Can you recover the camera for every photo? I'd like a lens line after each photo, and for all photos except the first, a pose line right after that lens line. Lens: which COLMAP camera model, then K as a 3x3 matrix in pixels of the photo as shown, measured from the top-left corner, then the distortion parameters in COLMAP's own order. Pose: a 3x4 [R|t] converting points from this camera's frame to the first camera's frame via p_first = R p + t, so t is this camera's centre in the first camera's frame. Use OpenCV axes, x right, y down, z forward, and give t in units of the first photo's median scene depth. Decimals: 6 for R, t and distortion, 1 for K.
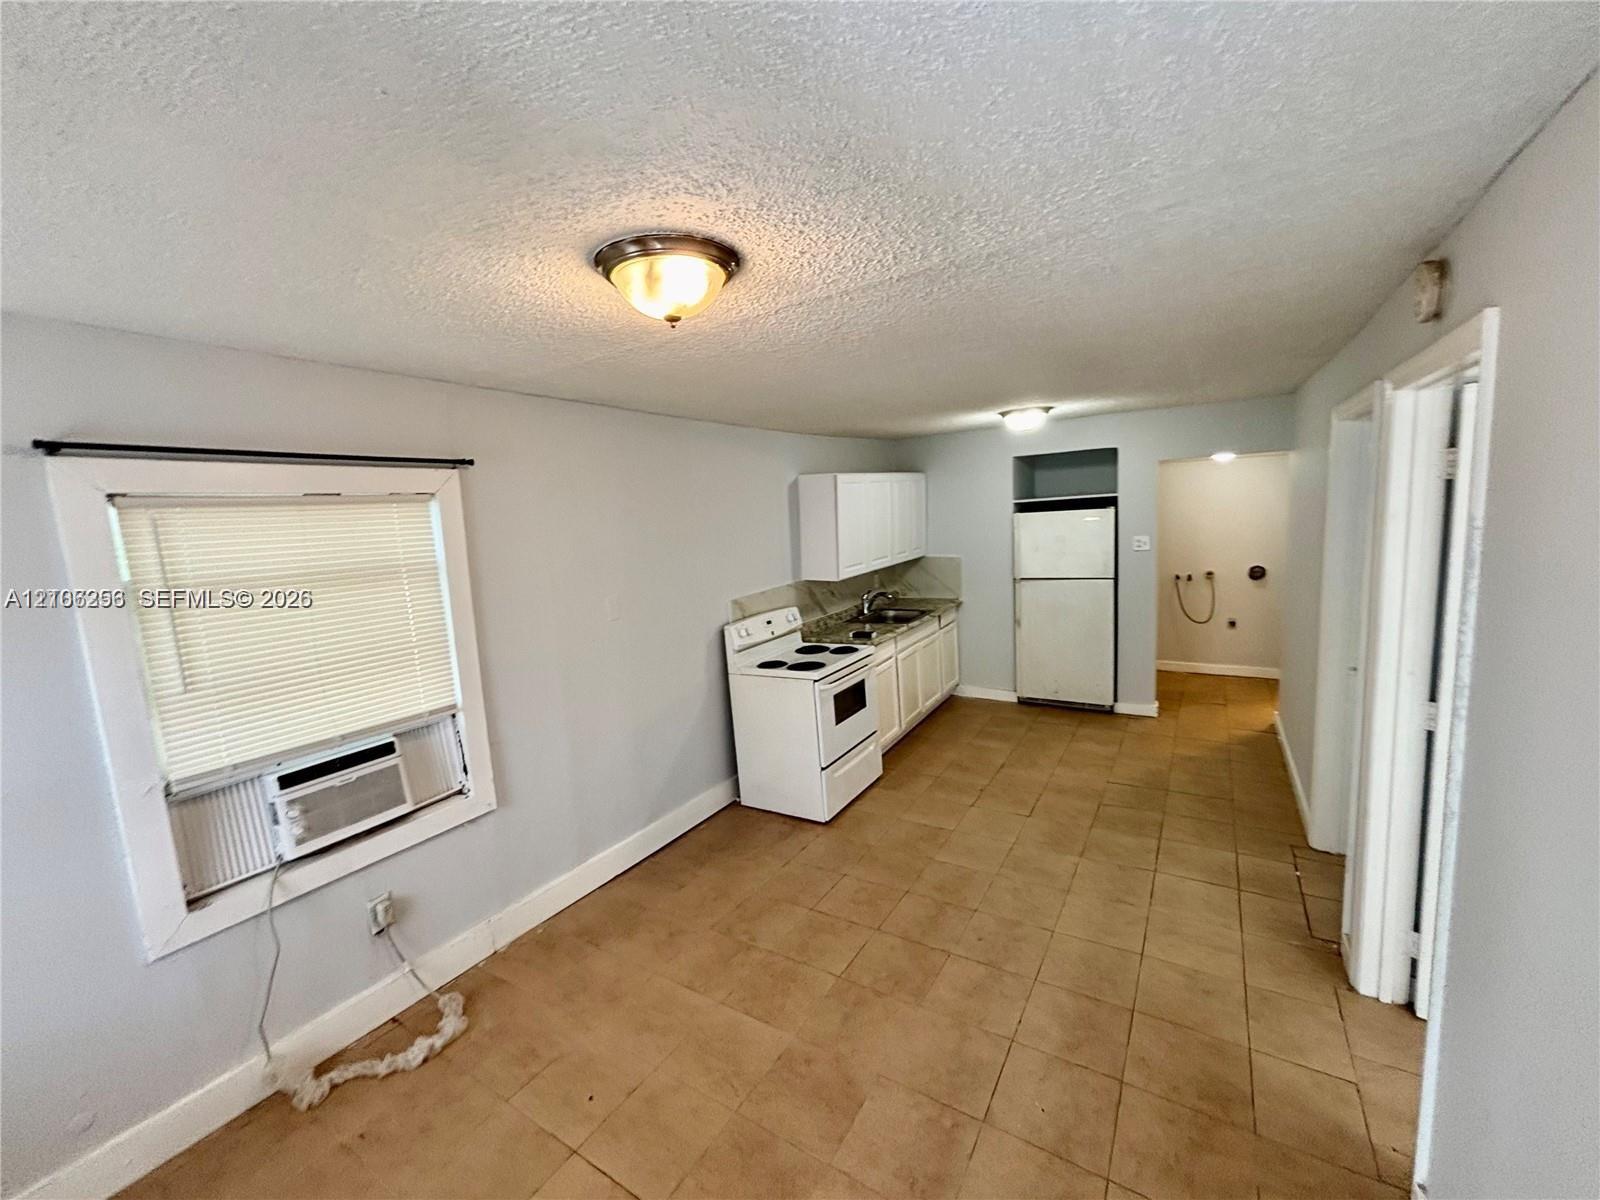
lens RADIAL K [[644.8, 0, 787.2], [0, 644.8, 592.2], [0, 0, 1]] dist [-0.000301, -0.000011]
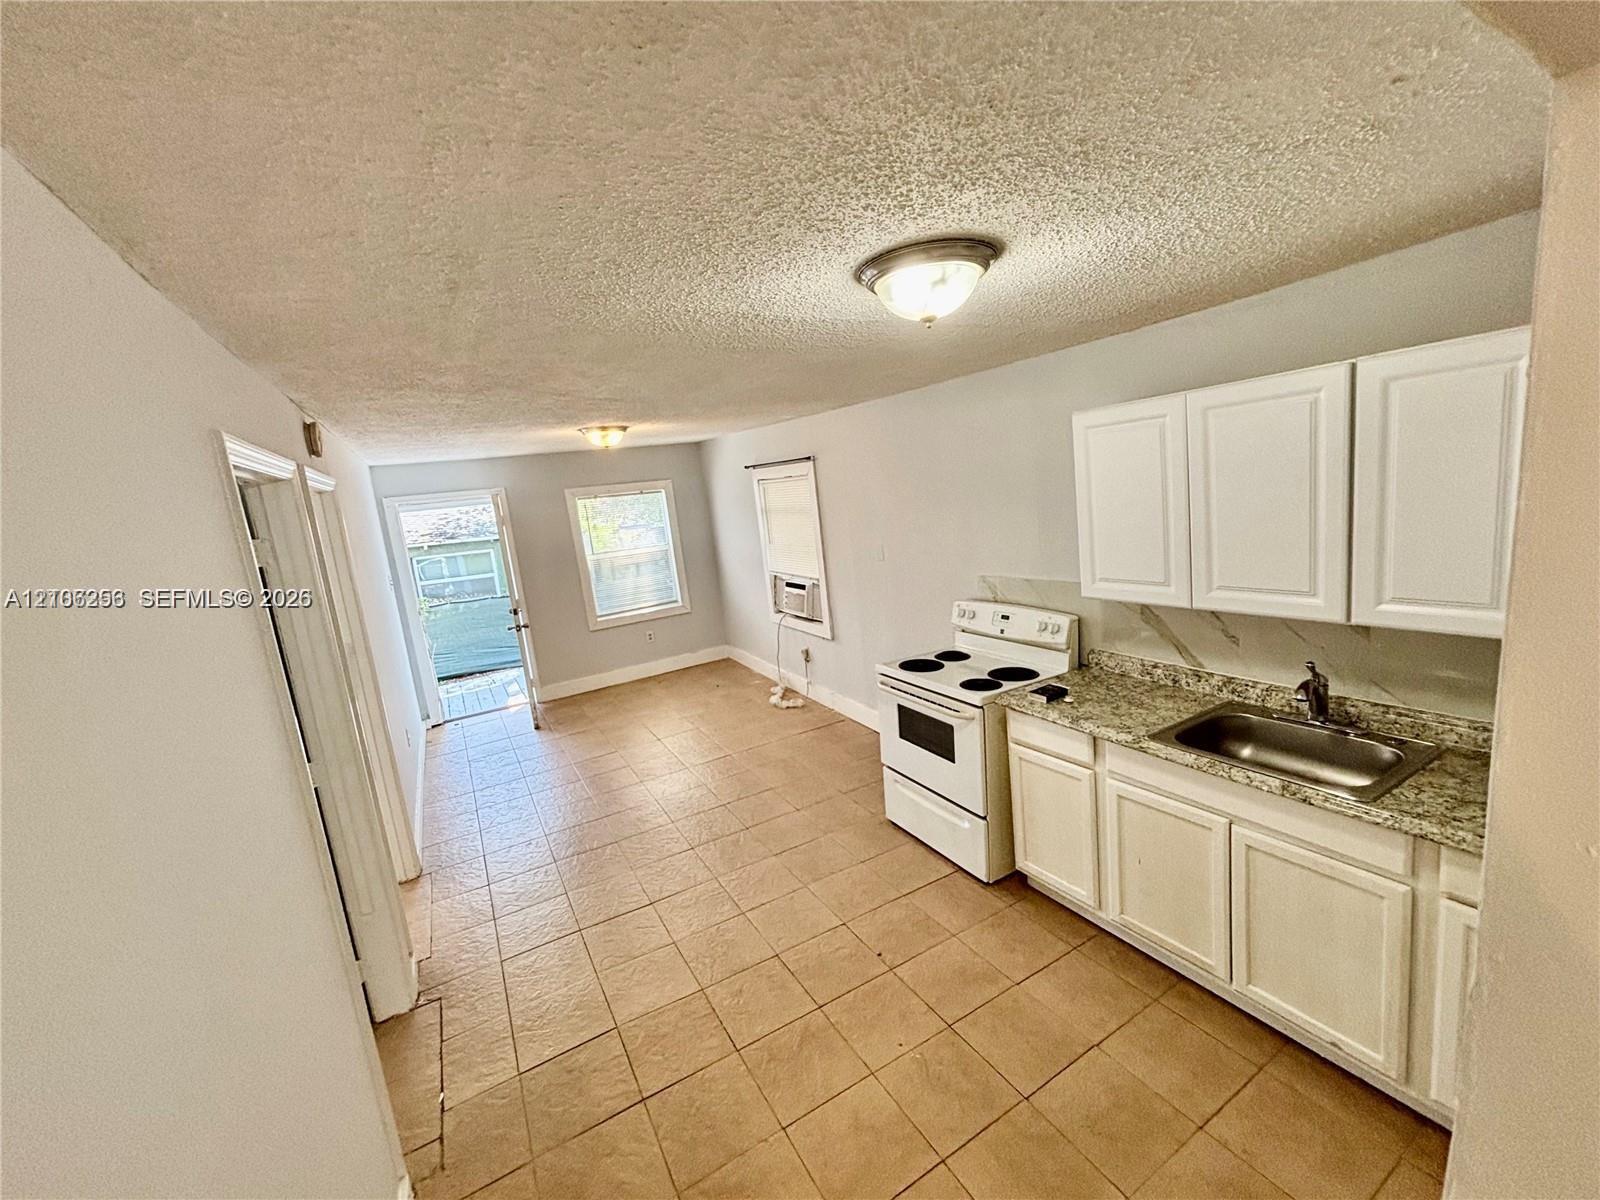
lens RADIAL K [[644.8, 0, 787.2], [0, 644.8, 592.2], [0, 0, 1]] dist [-0.000301, -0.000011]
pose [[-0.468831, 0.248528, -0.847603, 0.845223], [0.020941, 0.962458, 0.270622, -0.225150], [0.883040, 0.109127, -0.456435, 1.245733]]
